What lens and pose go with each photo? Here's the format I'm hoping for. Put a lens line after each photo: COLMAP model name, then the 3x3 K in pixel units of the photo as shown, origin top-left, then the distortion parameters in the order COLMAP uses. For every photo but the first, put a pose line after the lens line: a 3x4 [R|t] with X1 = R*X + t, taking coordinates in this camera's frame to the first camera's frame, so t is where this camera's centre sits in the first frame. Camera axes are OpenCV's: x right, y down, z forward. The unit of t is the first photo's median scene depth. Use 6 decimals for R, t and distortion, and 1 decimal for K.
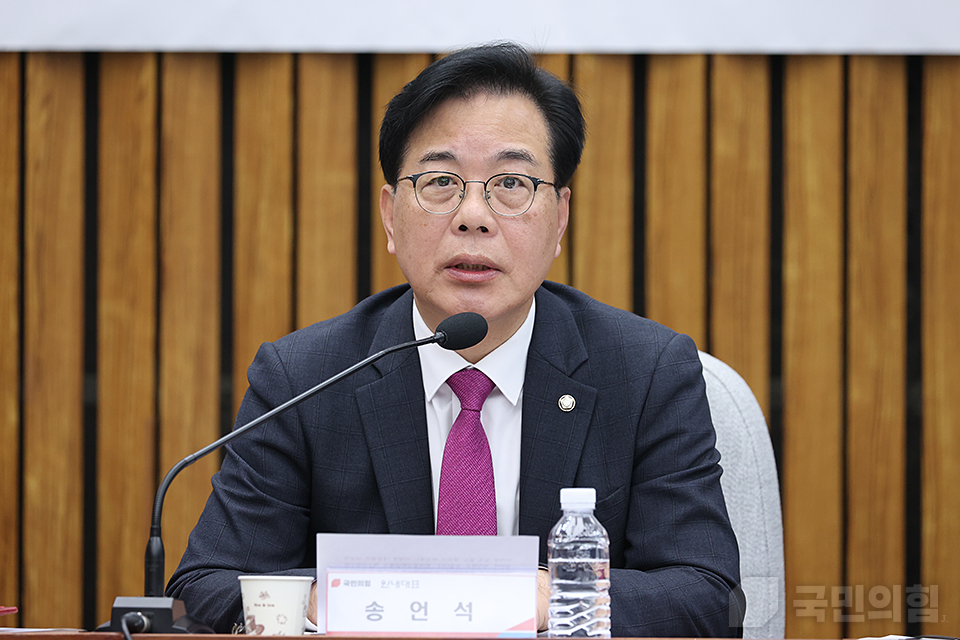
lens RADIAL K [[5769.4, 0, 480.0], [0, 5769.4, 320.0], [0, 0, 1]] dist [0.025205, -13.879570]
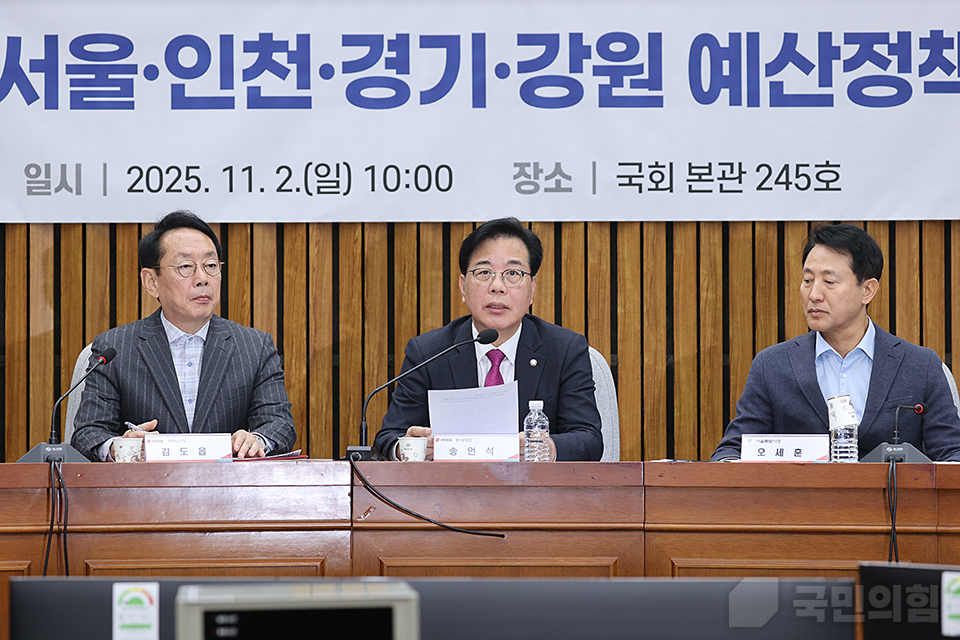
lens RADIAL K [[3300.5, 0, 480.0], [0, 3300.5, 320.0], [0, 0, 1]] dist [0.094546, -0.967892]
pose [[0.999663, -0.006534, -0.025121, 0.029061], [0.006483, 0.999977, -0.002081, -0.001715], [0.025134, 0.001918, 0.999682, -0.401741]]
